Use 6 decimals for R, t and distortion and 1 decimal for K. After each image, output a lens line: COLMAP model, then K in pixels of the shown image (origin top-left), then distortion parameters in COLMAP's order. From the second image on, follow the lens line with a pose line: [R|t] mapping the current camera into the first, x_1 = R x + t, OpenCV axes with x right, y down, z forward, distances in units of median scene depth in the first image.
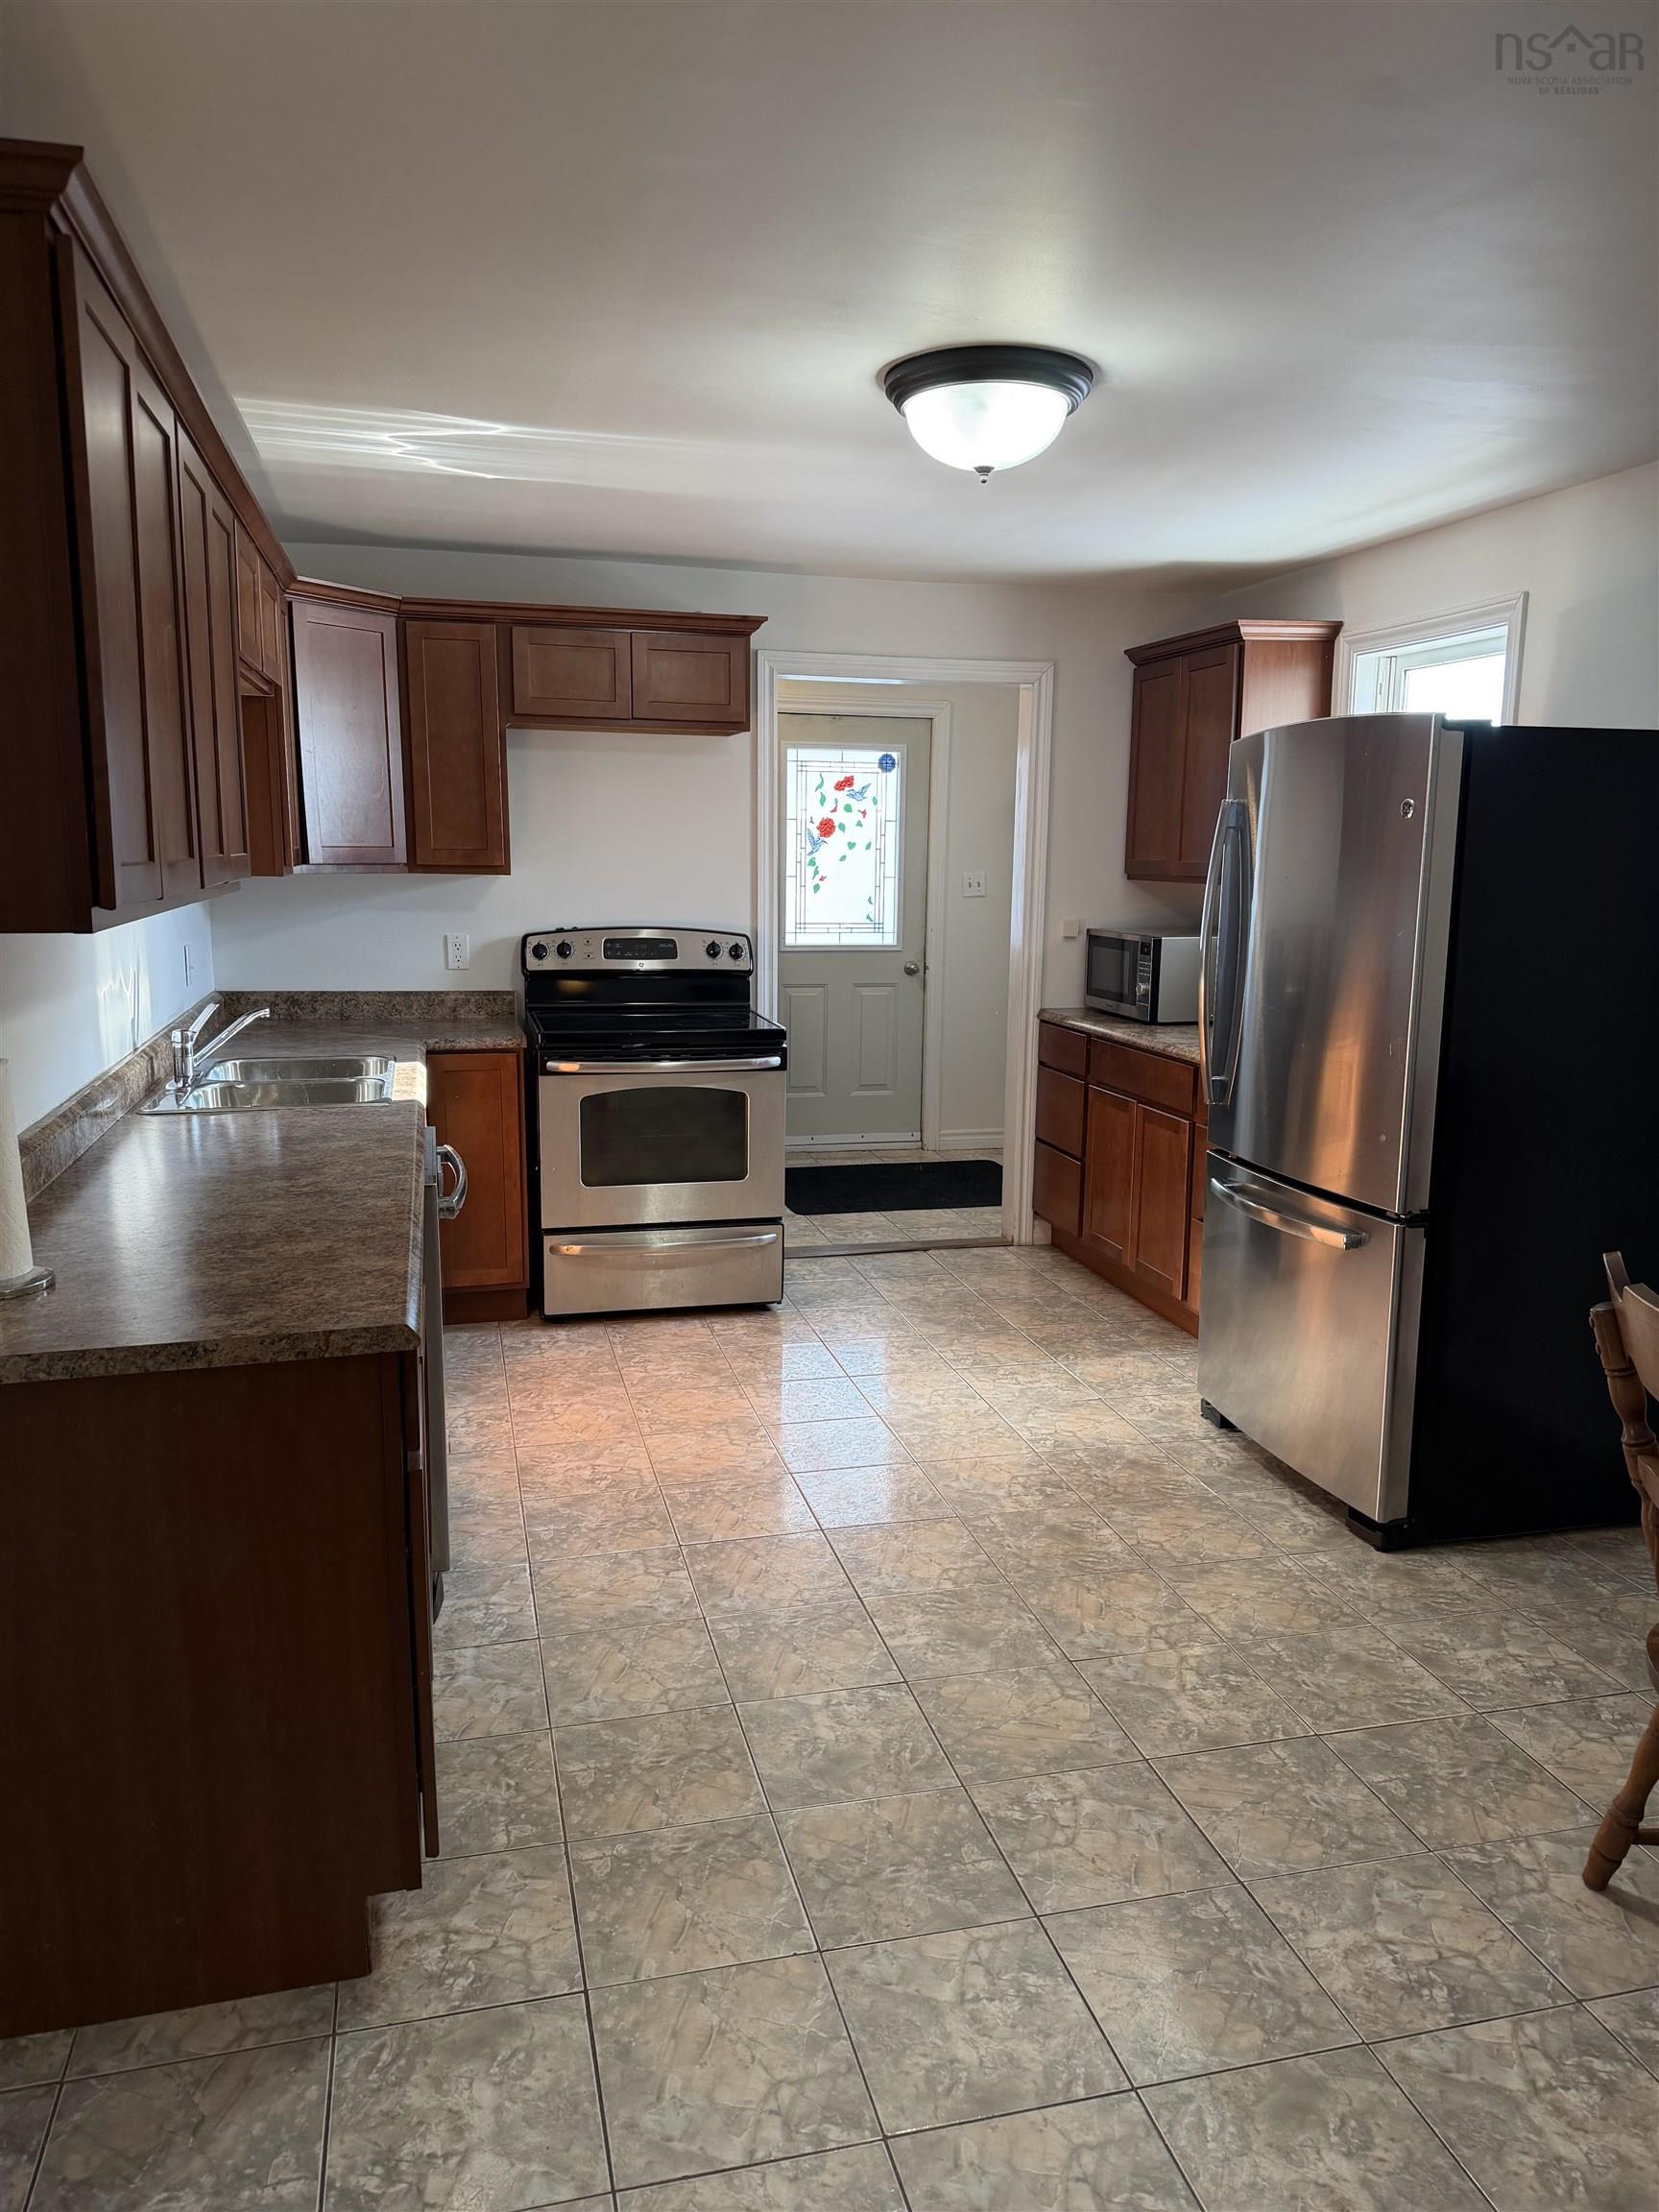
lens RADIAL K [[1552.1, 0, 849.9], [0, 1552.1, 1112.1], [0, 0, 1]] dist [0.069118, -0.063848]
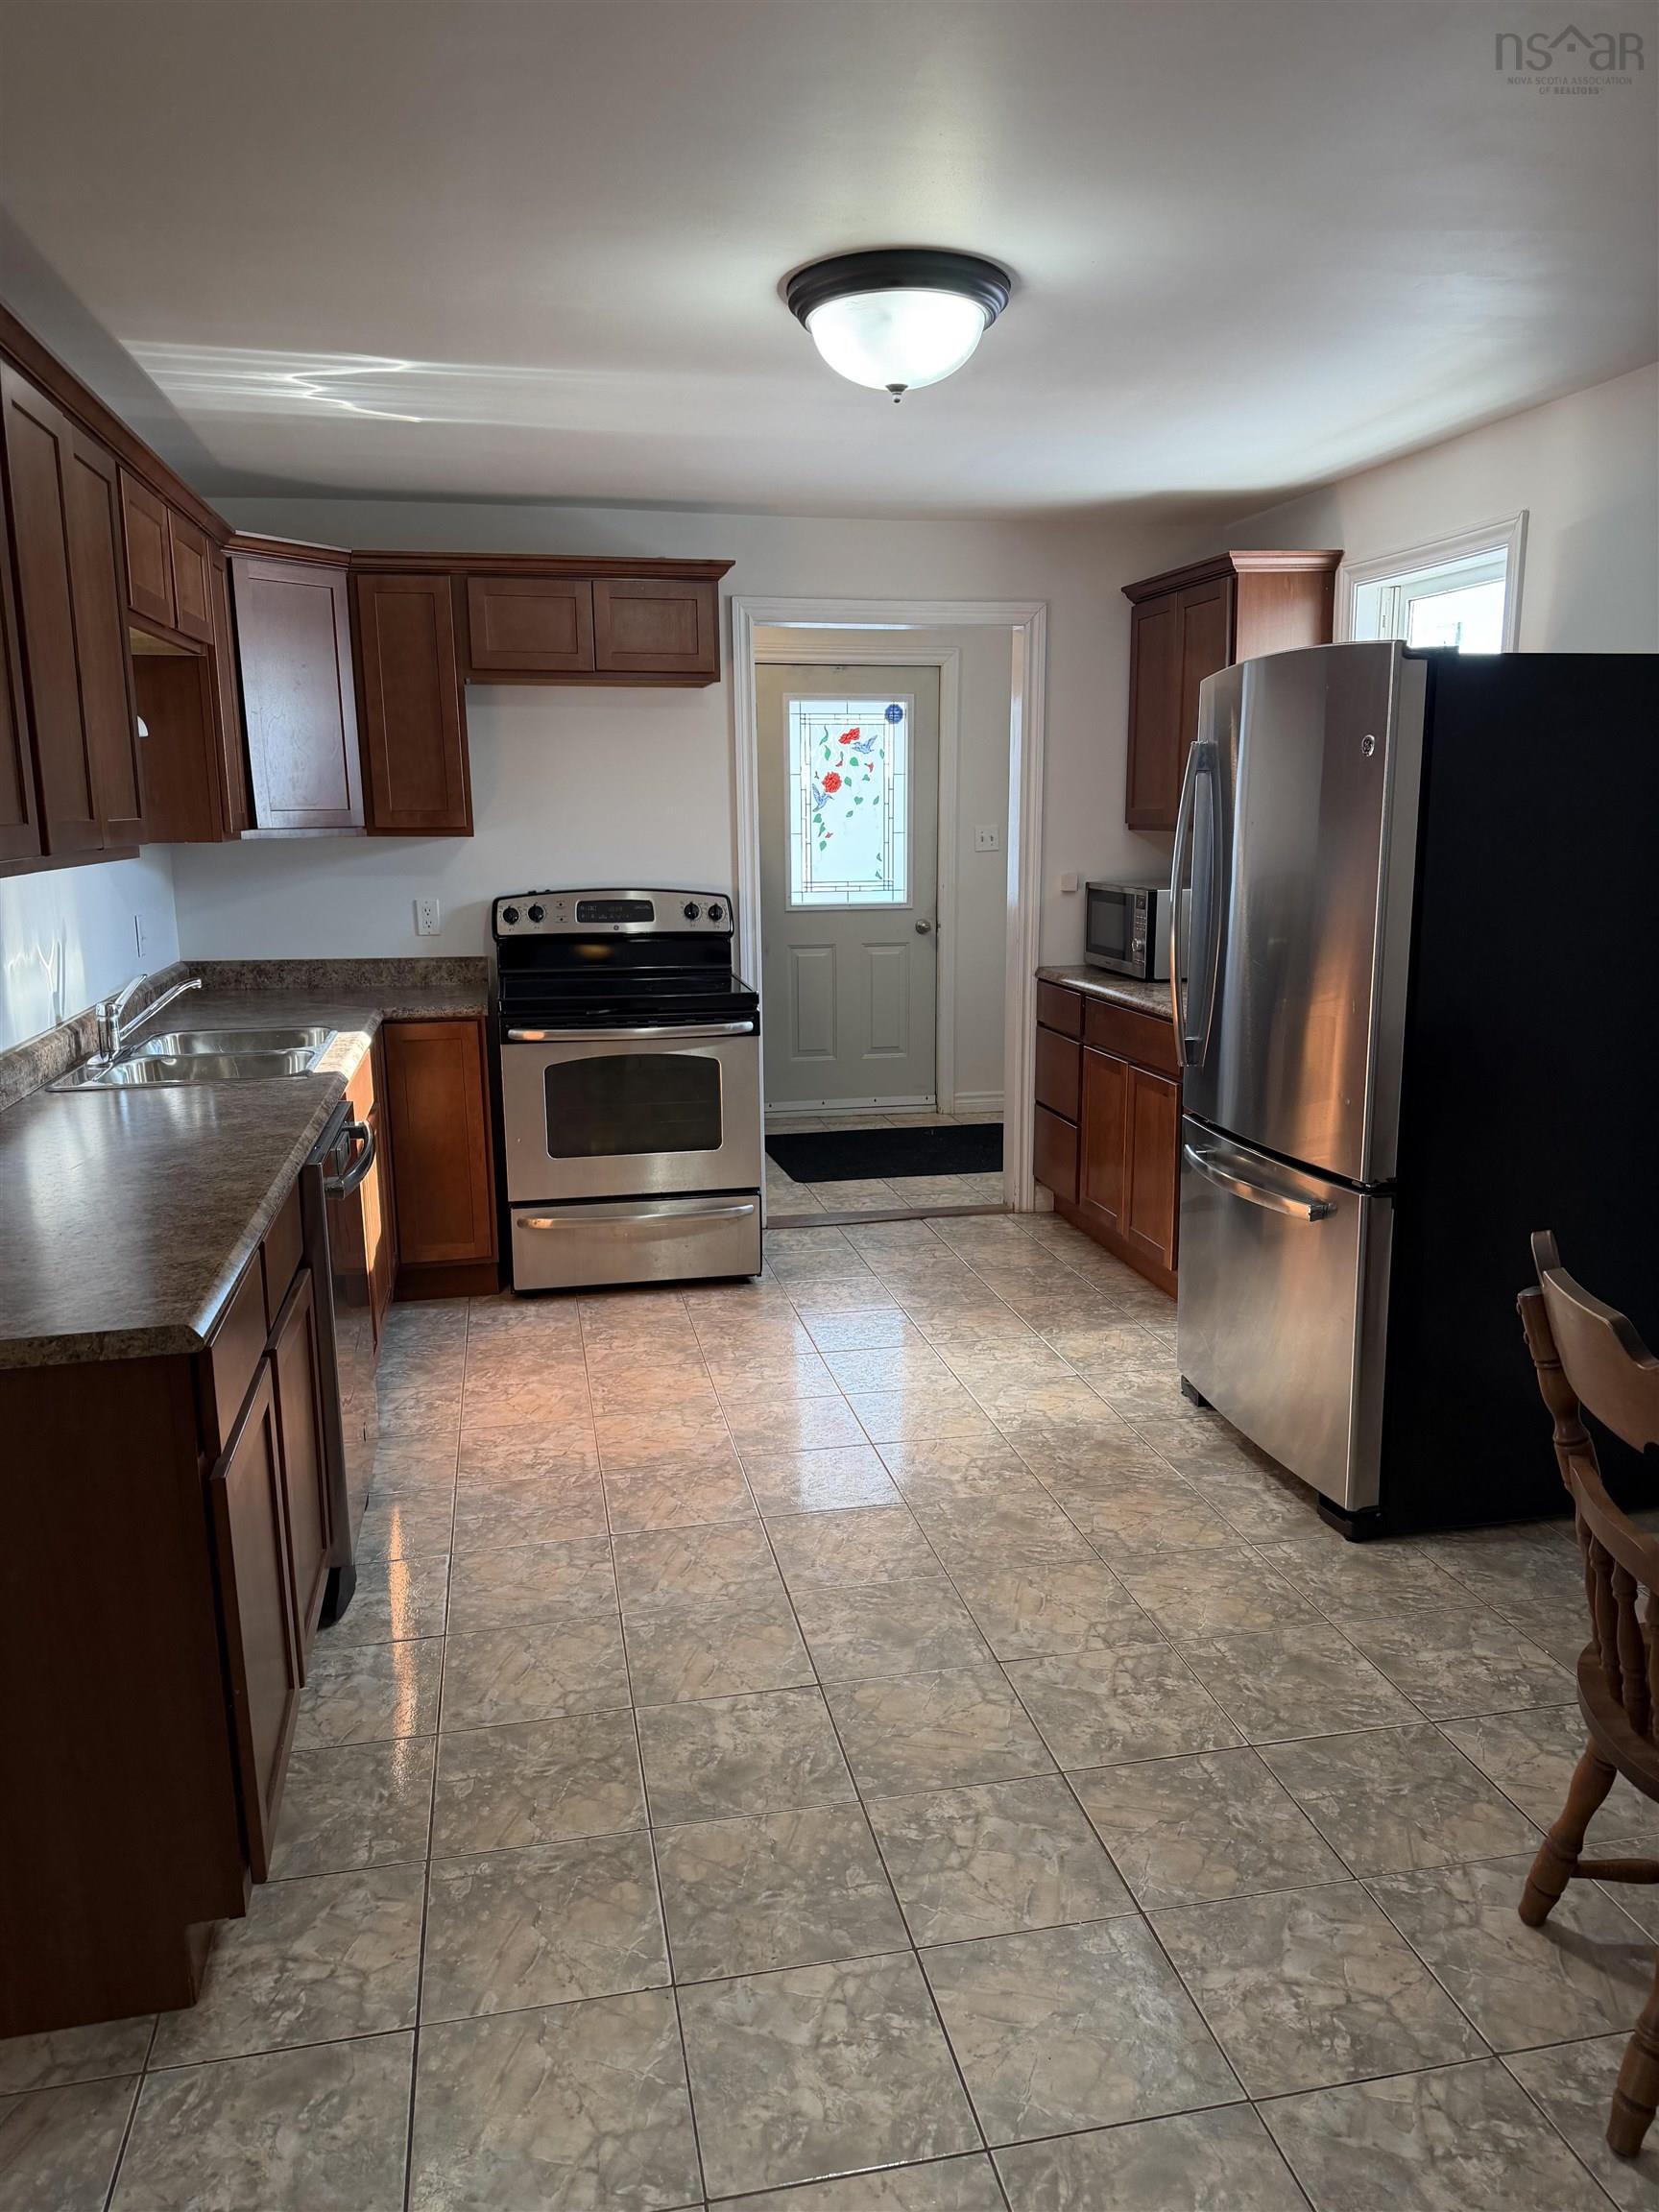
lens RADIAL K [[1552.1, 0, 847.9], [0, 1552.1, 1108.5], [0, 0, 1]] dist [0.069118, -0.063848]
pose [[0.998794, -0.010846, -0.047886, 0.079898], [0.012001, 0.999643, 0.023880, -0.005108], [0.047610, -0.024426, 0.998567, 0.049986]]
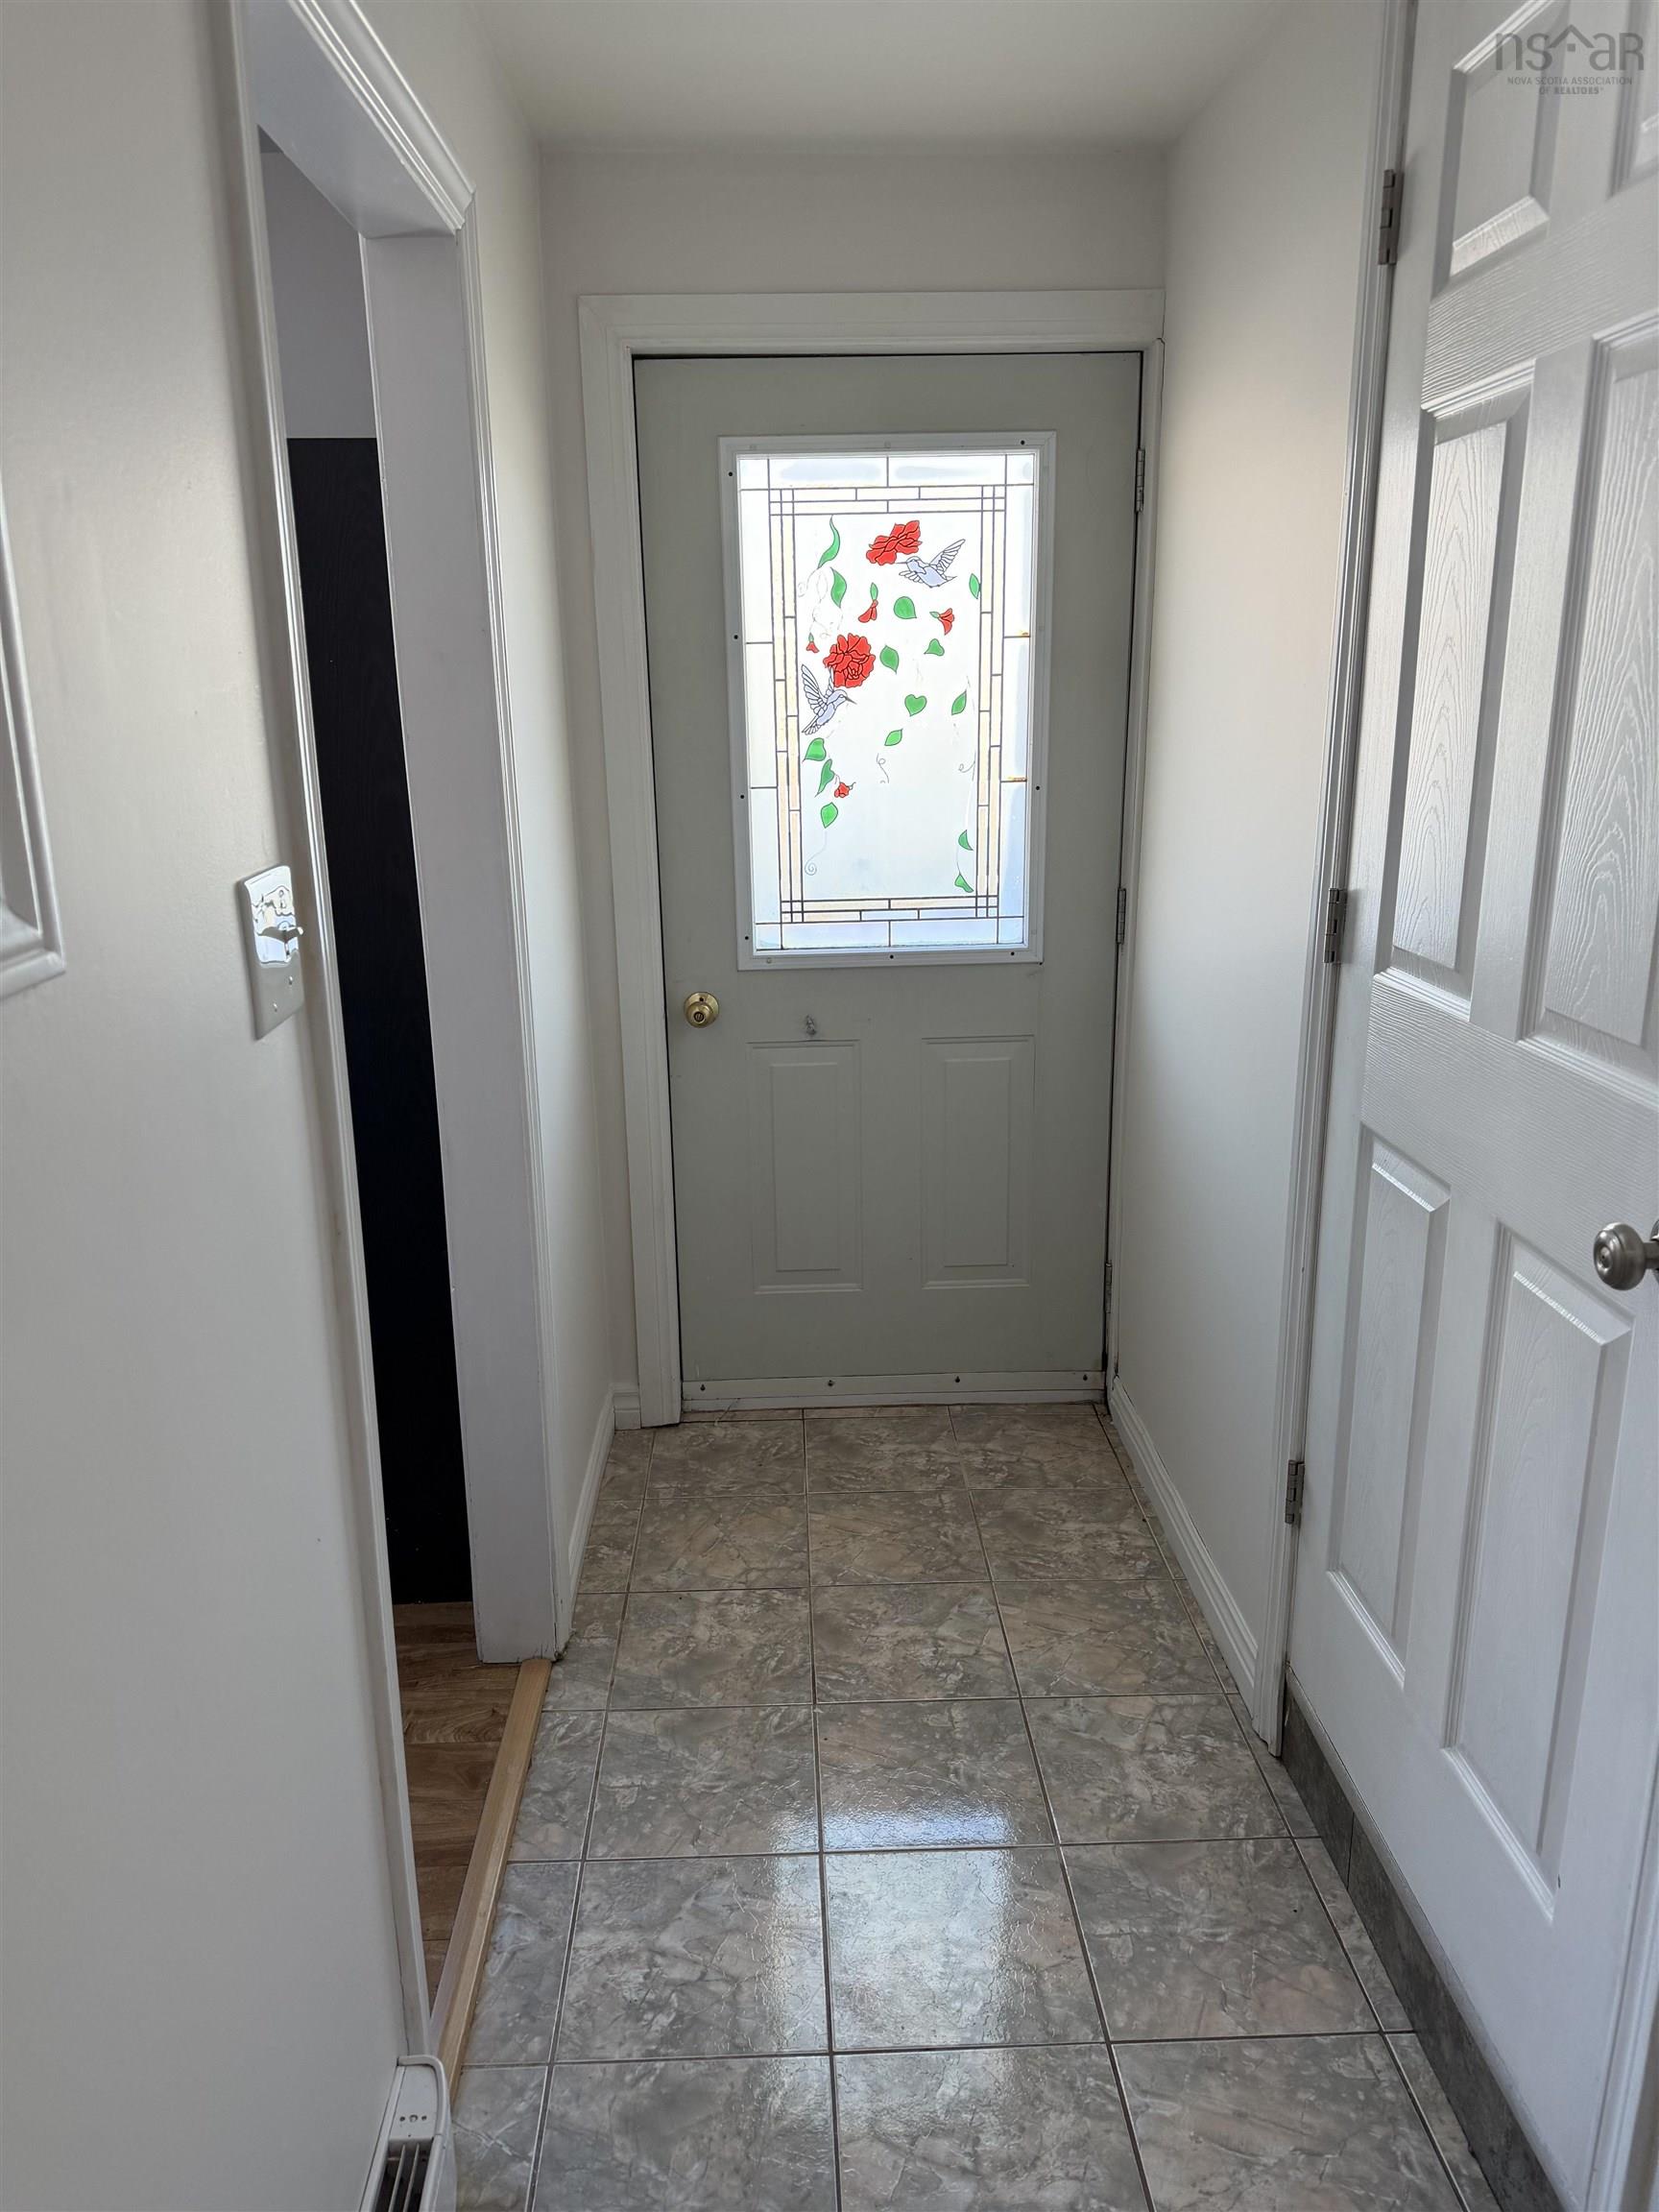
lens RADIAL K [[1552.1, 0, 837.4], [0, 1552.1, 1127.9], [0, 0, 1]] dist [0.069118, -0.063848]
pose [[0.974051, 0.031298, -0.224156, 0.155157], [-0.005092, 0.993172, 0.116545, -0.224633], [0.226273, -0.112380, 0.967559, 1.214107]]
